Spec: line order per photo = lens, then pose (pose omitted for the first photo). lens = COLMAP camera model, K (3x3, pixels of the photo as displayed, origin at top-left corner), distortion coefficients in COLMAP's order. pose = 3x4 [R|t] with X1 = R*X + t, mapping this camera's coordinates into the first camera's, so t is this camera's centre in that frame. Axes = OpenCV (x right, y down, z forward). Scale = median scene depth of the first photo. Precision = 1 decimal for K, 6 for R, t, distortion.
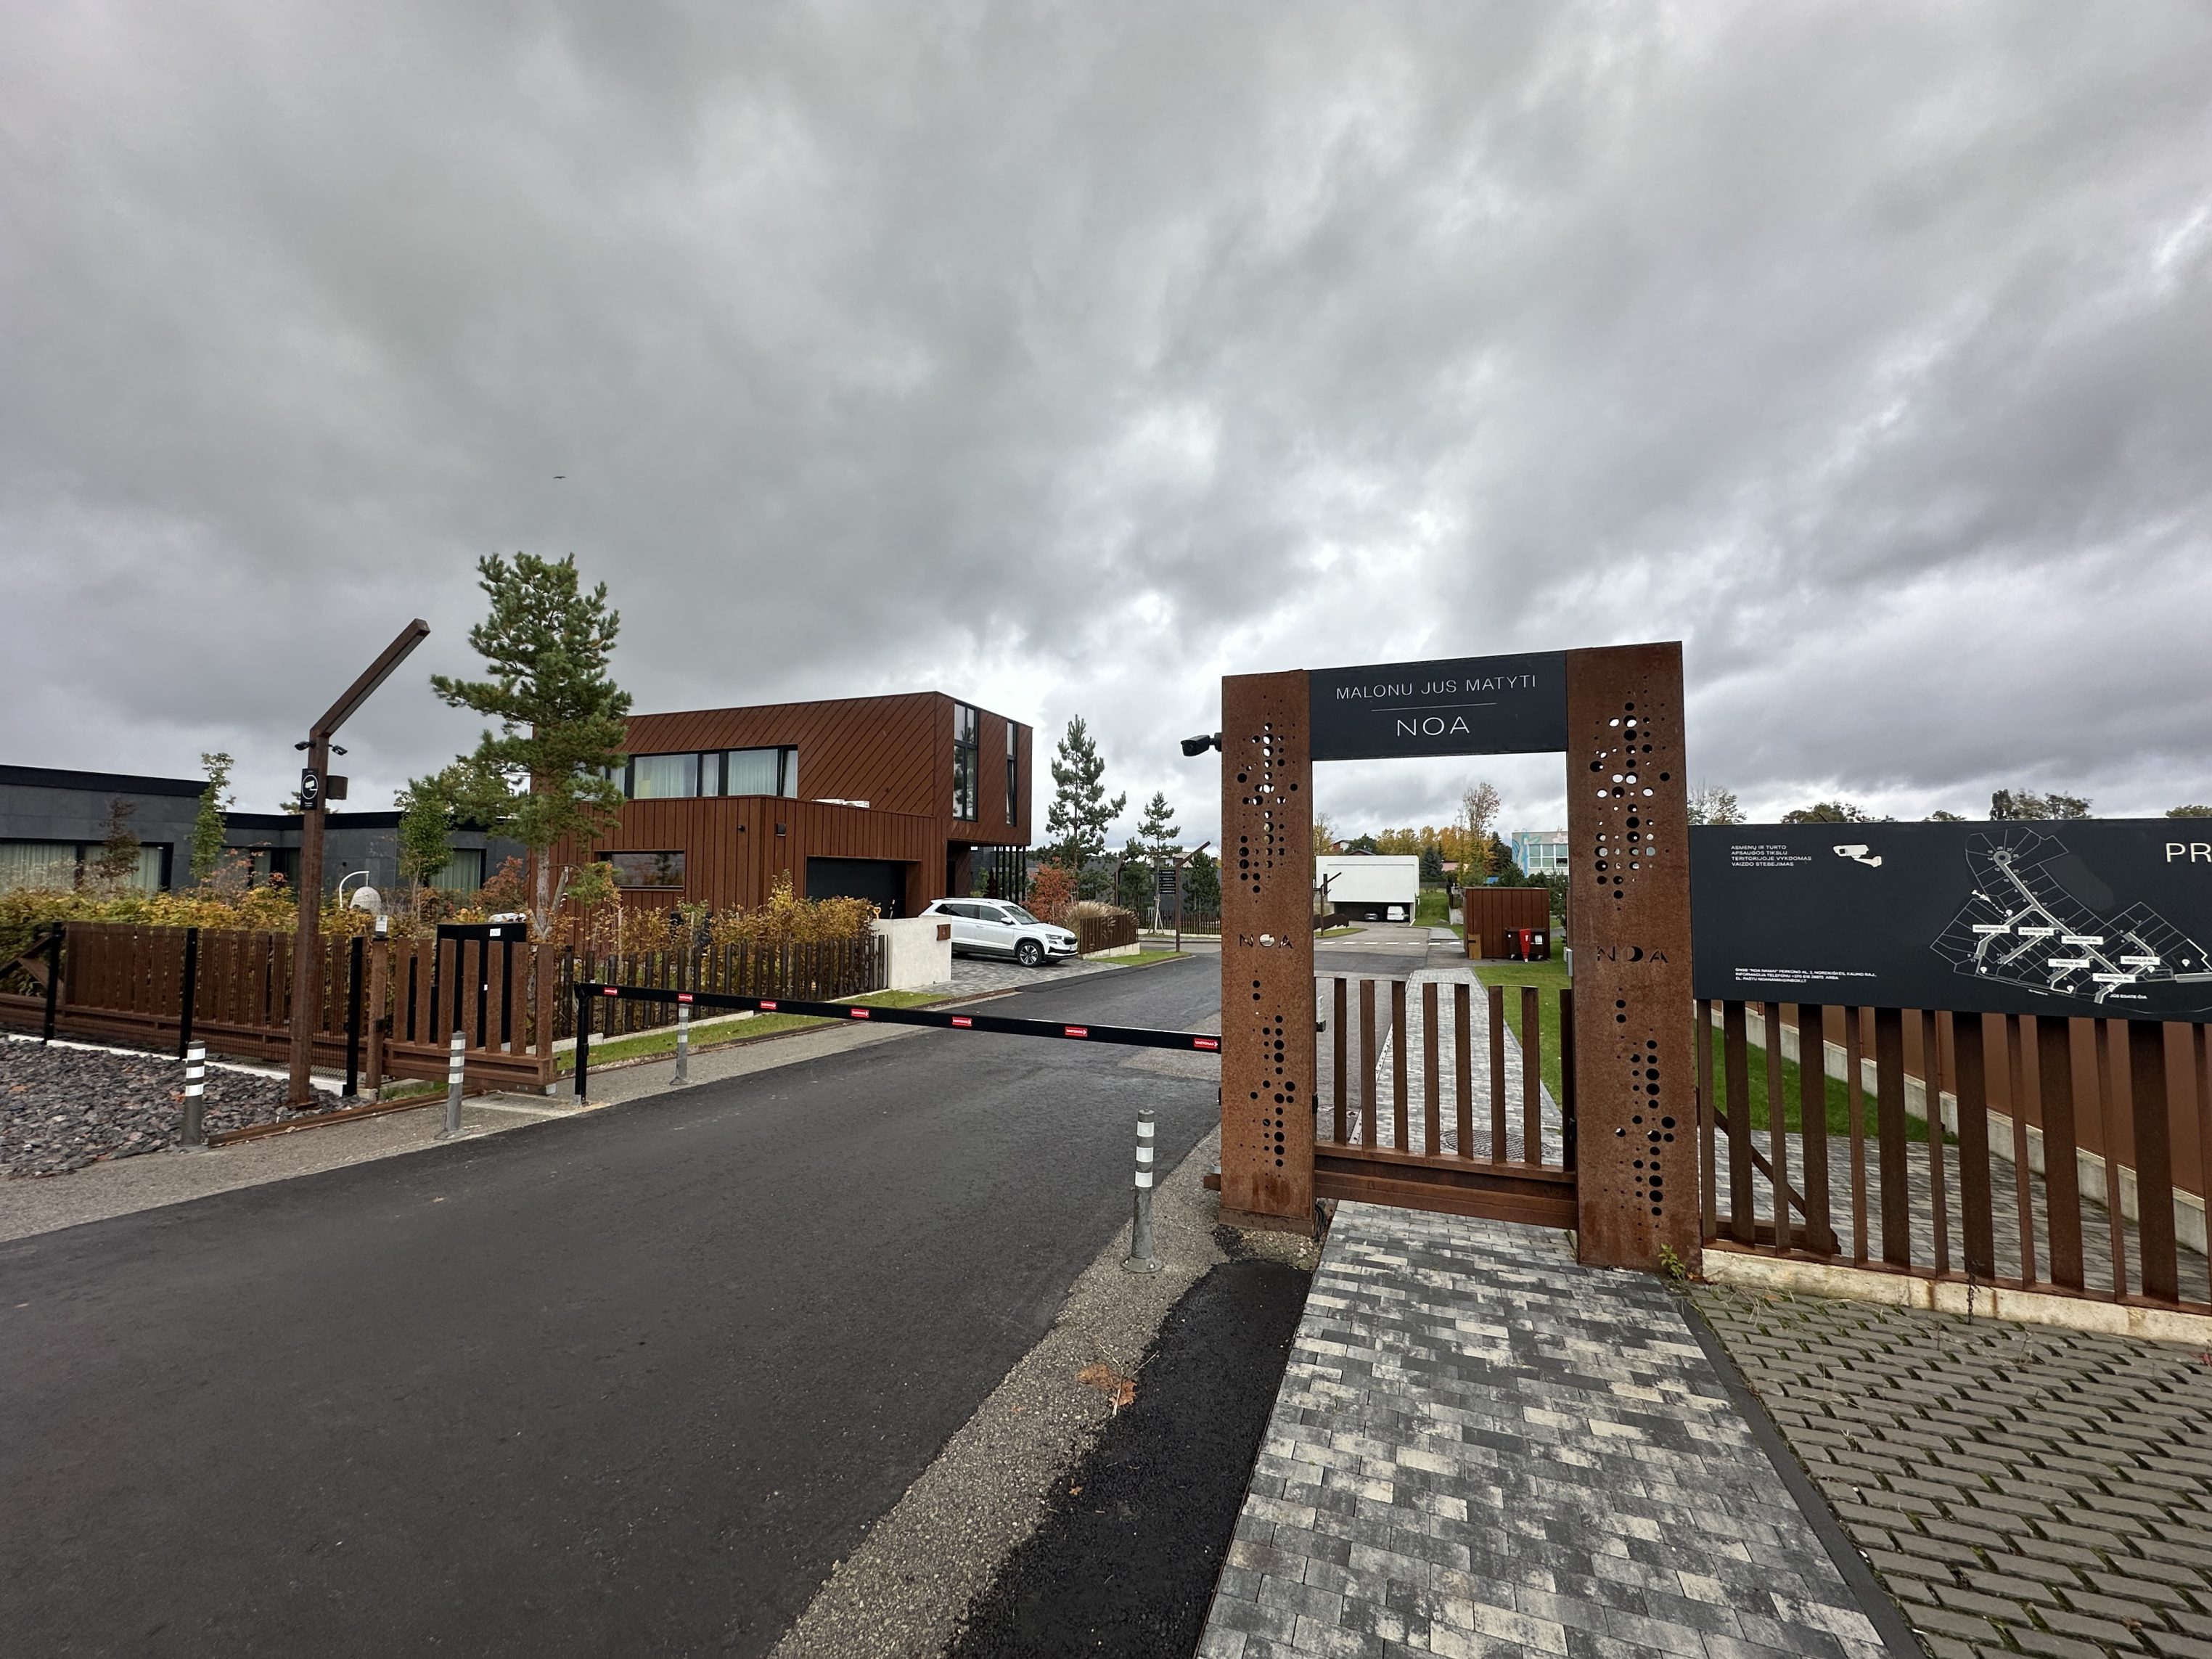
lens RADIAL K [[880.7, 0, 1106.0], [0, 880.7, 829.5], [0, 0, 1]] dist [-0.000559, -0.000014]
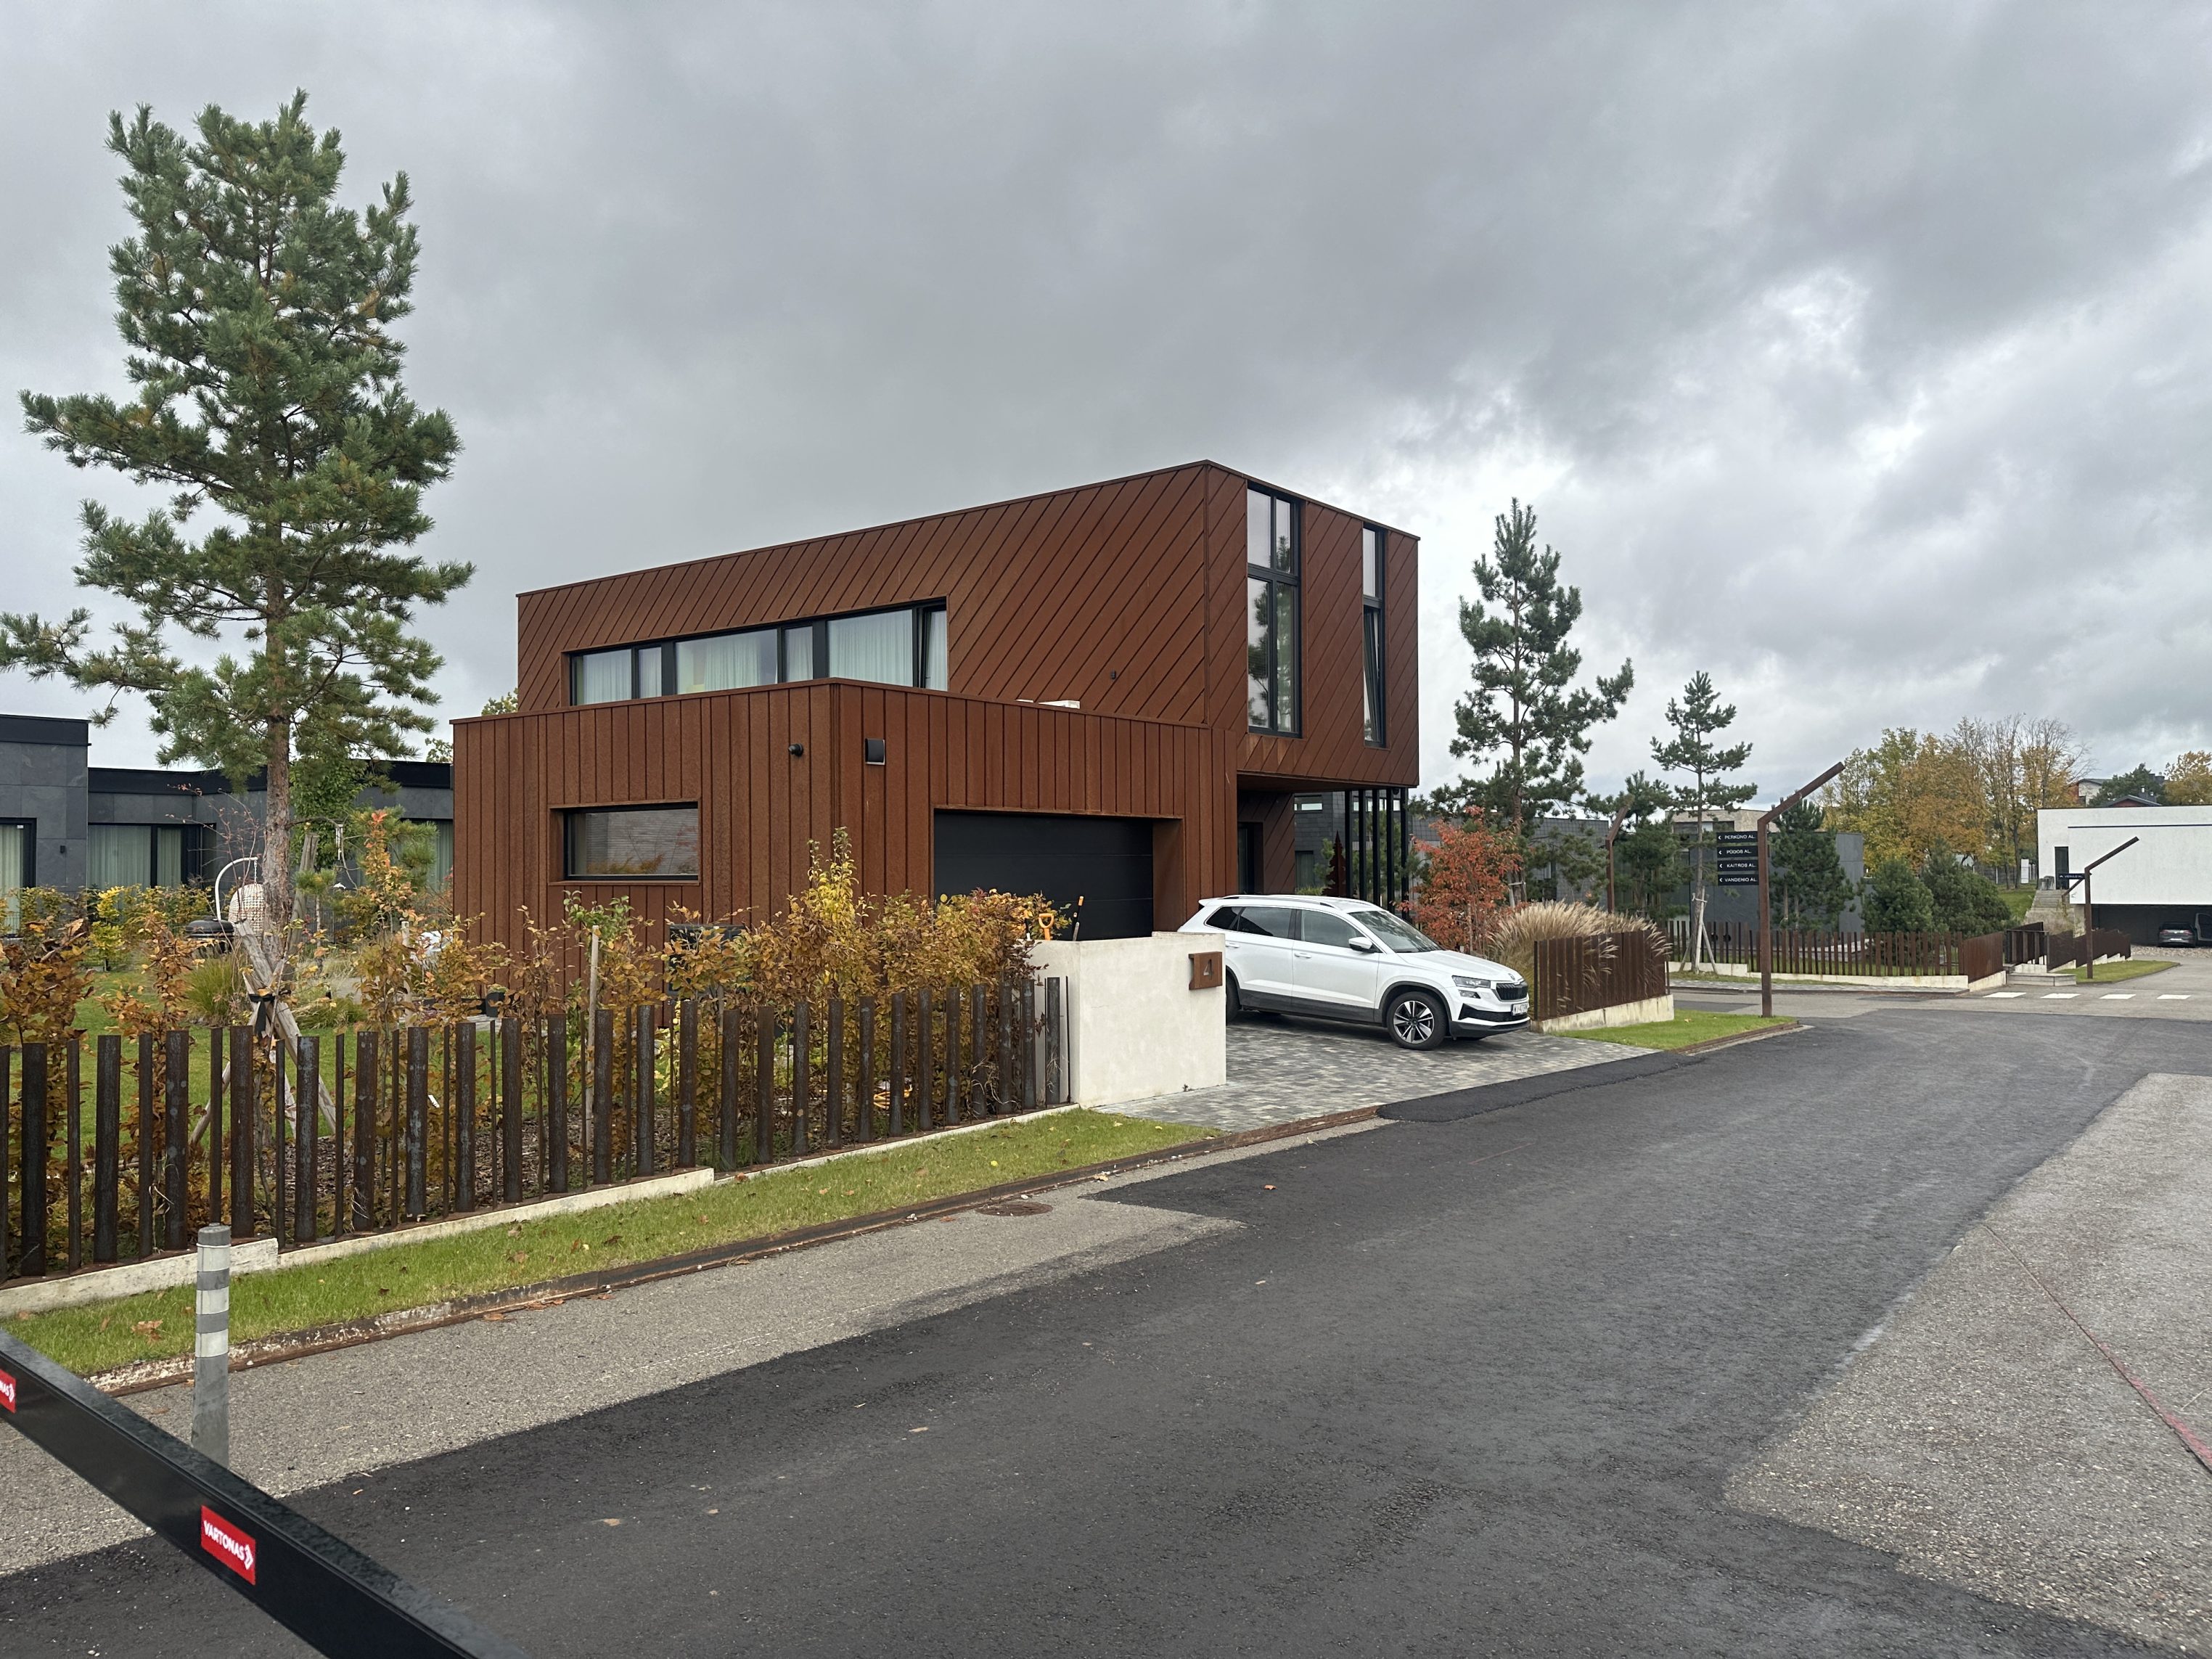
lens RADIAL K [[1526.9, 0, 1098.6], [0, 1526.9, 823.5], [0, 0, 1]] dist [0.143361, -0.202096]
pose [[0.956048, -0.019617, -0.292553, -0.009273], [0.027534, 0.999357, 0.022967, 0.017242], [0.291914, -0.030012, 0.955973, 0.180563]]
